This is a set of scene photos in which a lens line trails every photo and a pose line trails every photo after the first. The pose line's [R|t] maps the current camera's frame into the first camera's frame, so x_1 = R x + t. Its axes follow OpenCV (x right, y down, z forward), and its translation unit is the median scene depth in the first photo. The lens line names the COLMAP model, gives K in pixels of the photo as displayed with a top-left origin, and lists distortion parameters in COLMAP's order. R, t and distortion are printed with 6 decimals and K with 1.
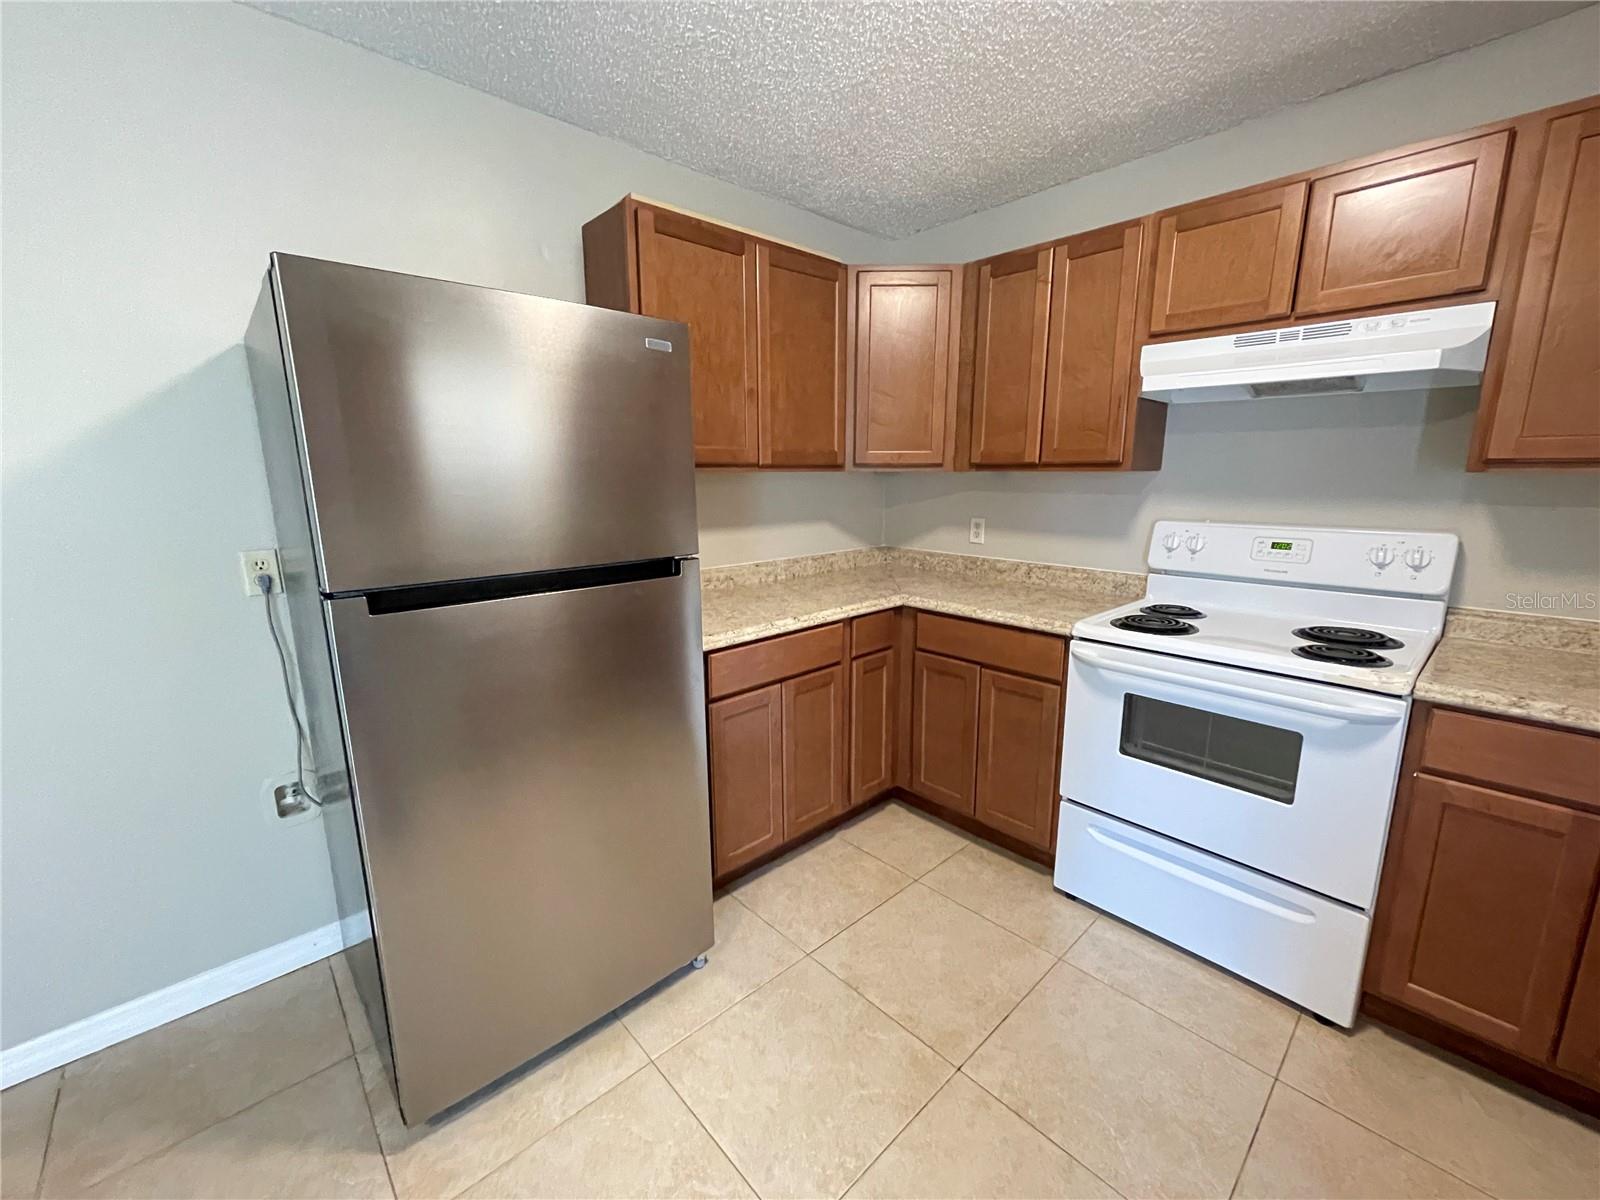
lens RADIAL K [[644.5, 0, 801.8], [0, 644.5, 599.8], [0, 0, 1]] dist [-0.001260, 0.000108]
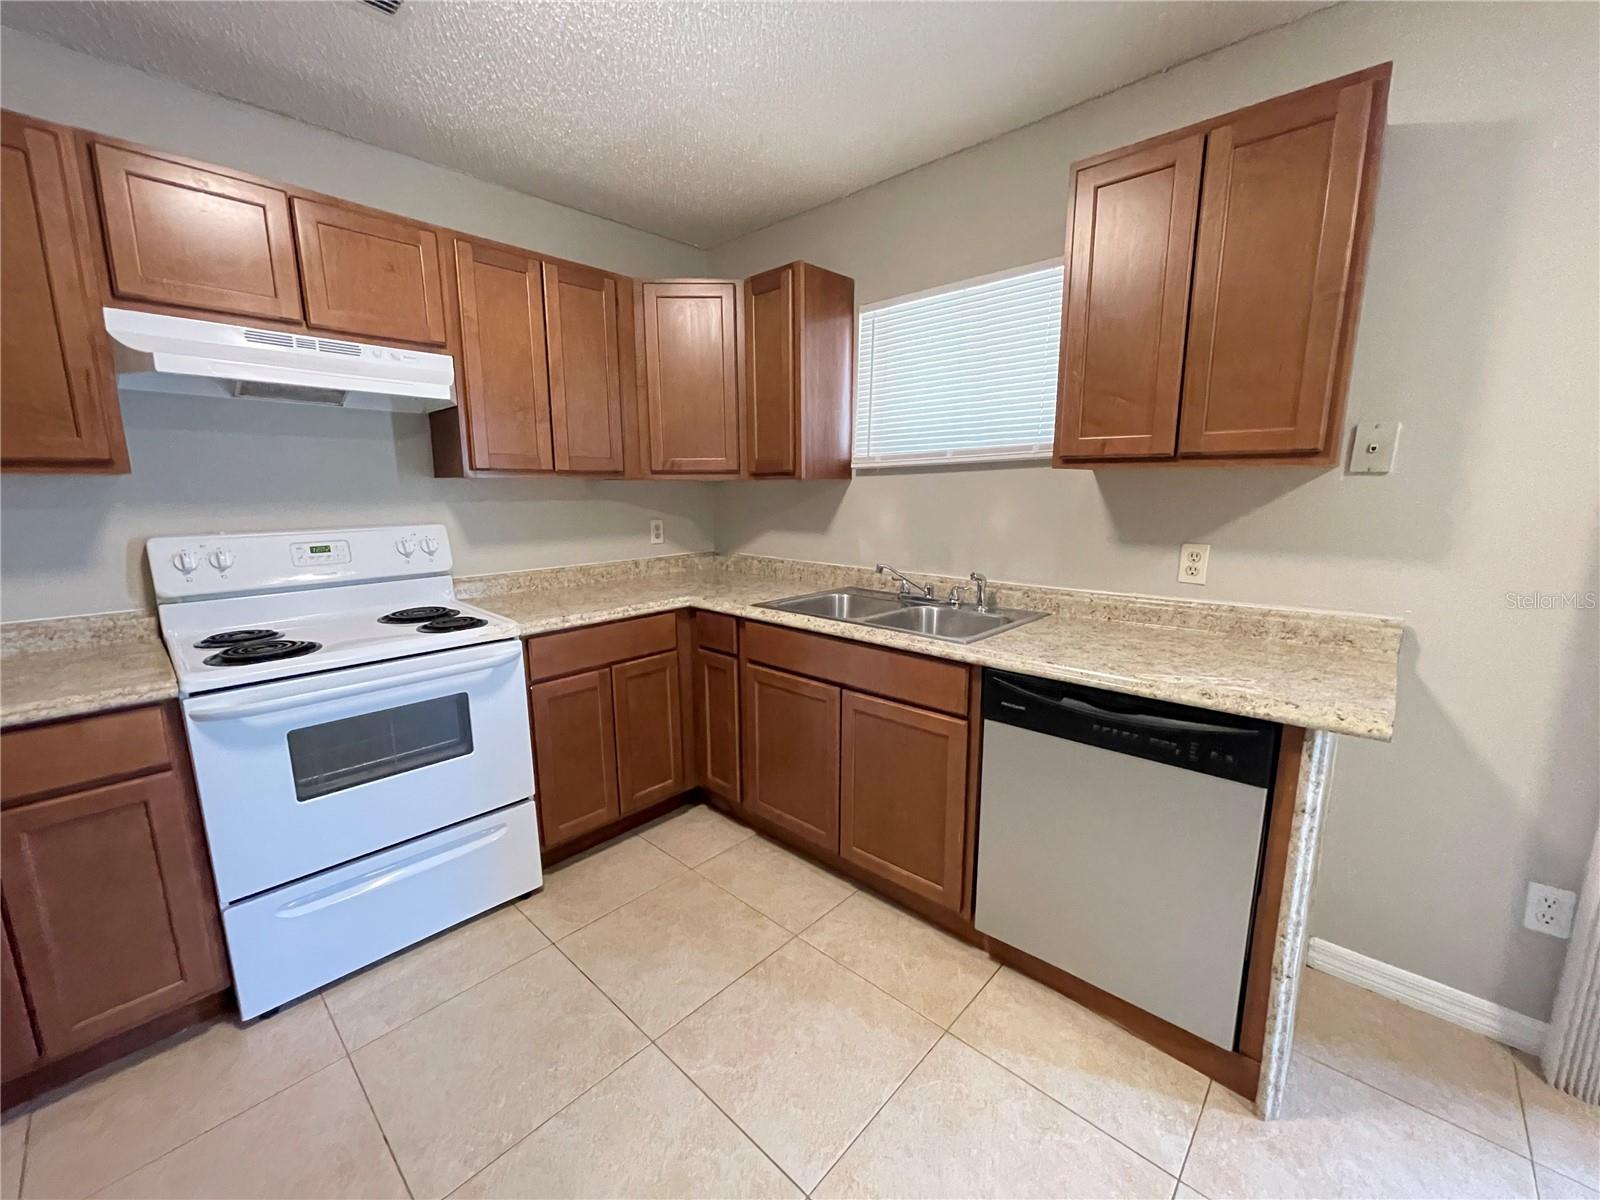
lens RADIAL K [[644.5, 0, 803.4], [0, 644.5, 600.9], [0, 0, 1]] dist [-0.001260, 0.000108]
pose [[-0.076085, -0.172329, 0.982097, -0.354734], [0.196288, 0.963089, 0.184201, -0.045811], [-0.977590, 0.206789, -0.039451, 0.328557]]
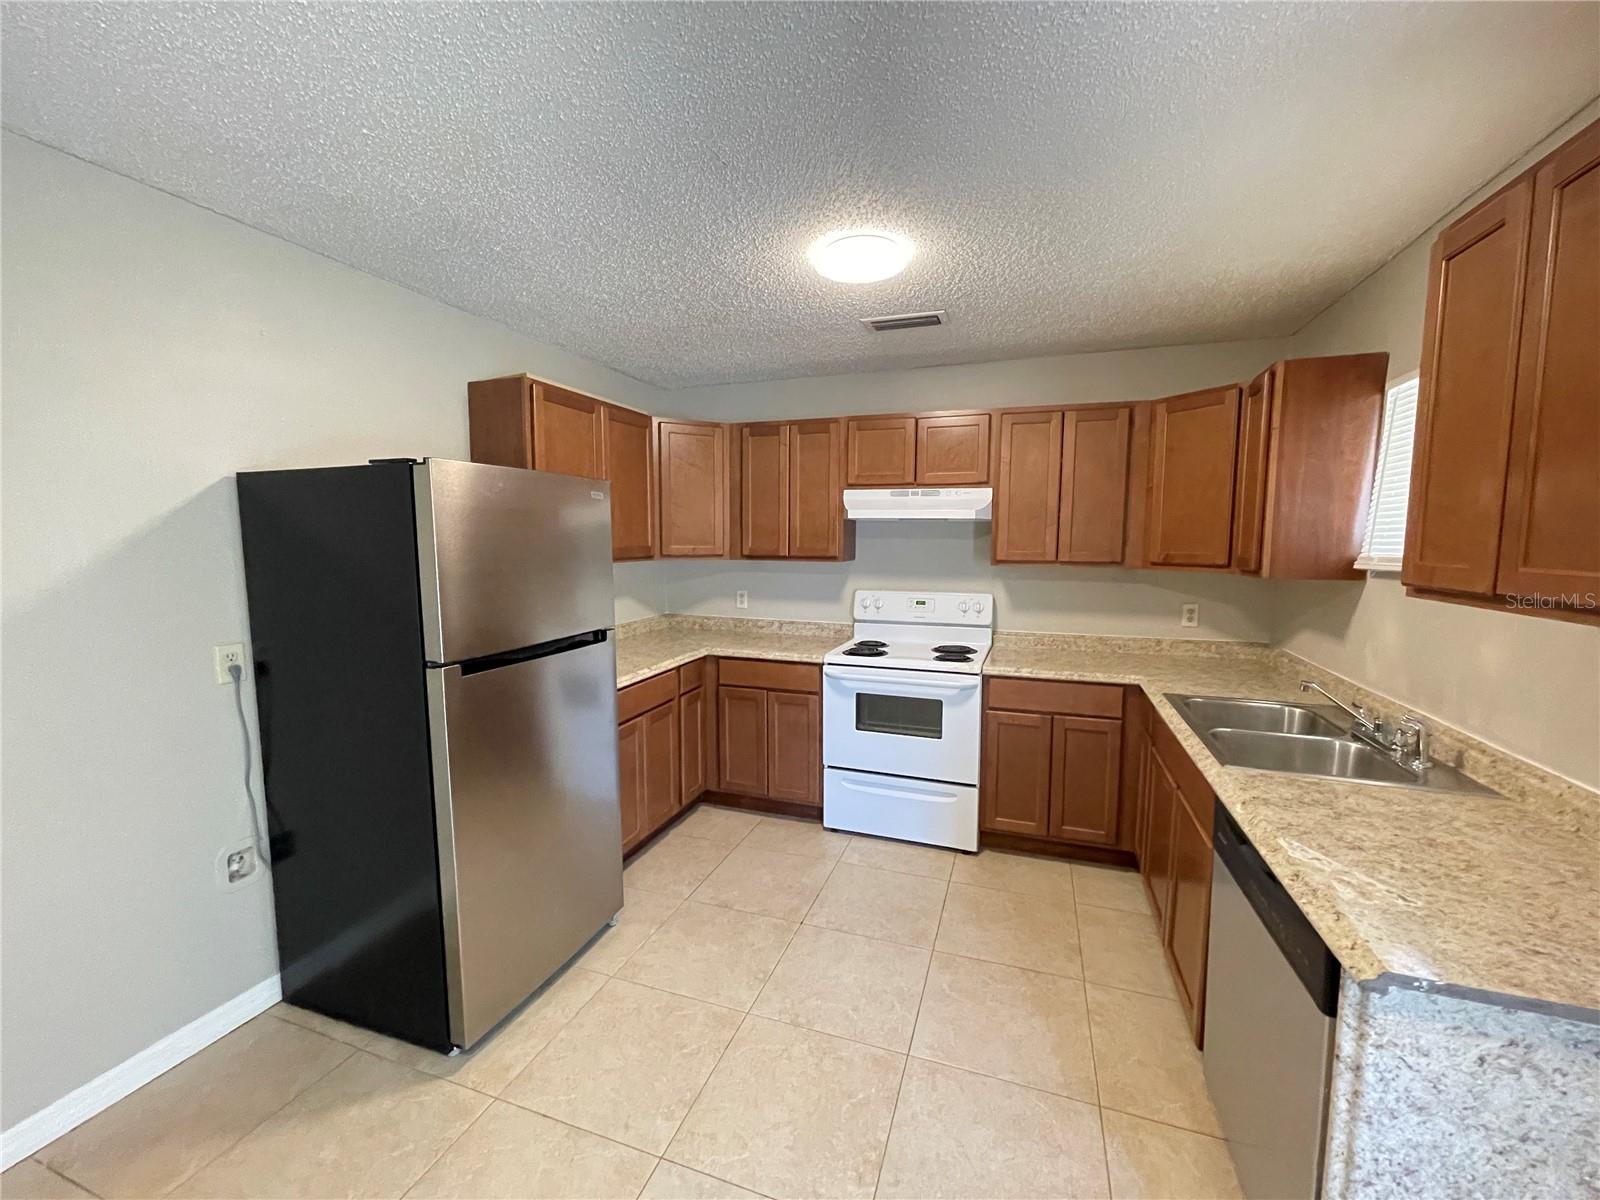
lens RADIAL K [[644.5, 0, 801.3], [0, 644.5, 598.5], [0, 0, 1]] dist [-0.001260, 0.000108]
pose [[0.886179, -0.038329, 0.461755, -0.399699], [0.083371, 0.993498, -0.077535, 0.015961], [-0.455780, 0.107207, 0.883612, -0.459436]]
